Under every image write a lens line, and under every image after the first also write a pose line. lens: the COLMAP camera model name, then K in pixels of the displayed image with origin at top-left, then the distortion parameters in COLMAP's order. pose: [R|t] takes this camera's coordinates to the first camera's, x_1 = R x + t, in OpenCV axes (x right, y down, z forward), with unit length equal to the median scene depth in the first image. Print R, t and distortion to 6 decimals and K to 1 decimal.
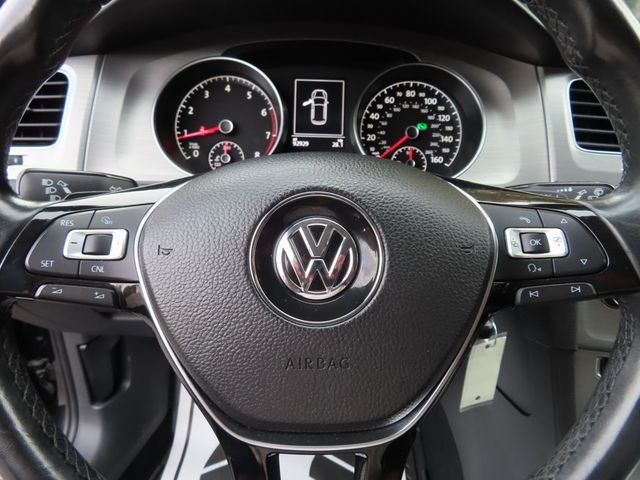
lens RADIAL K [[456.5, 0, 321.6], [0, 456.5, 239.8], [0, 0, 1]] dist [-0.010921, 0.006346]
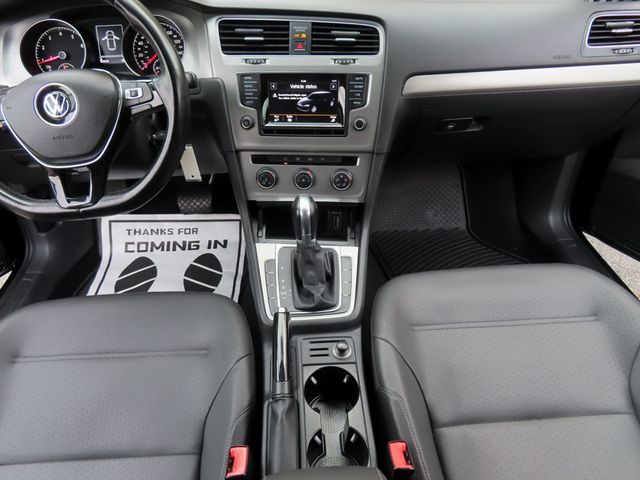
lens RADIAL K [[456.5, 0, 319.6], [0, 456.5, 239.3], [0, 0, 1]] dist [-0.010921, 0.006346]
pose [[0.995762, -0.087839, 0.027258, 0.746977], [0.080611, 0.976238, 0.201151, 0.211522], [-0.044279, -0.198101, 0.979181, -1.080263]]
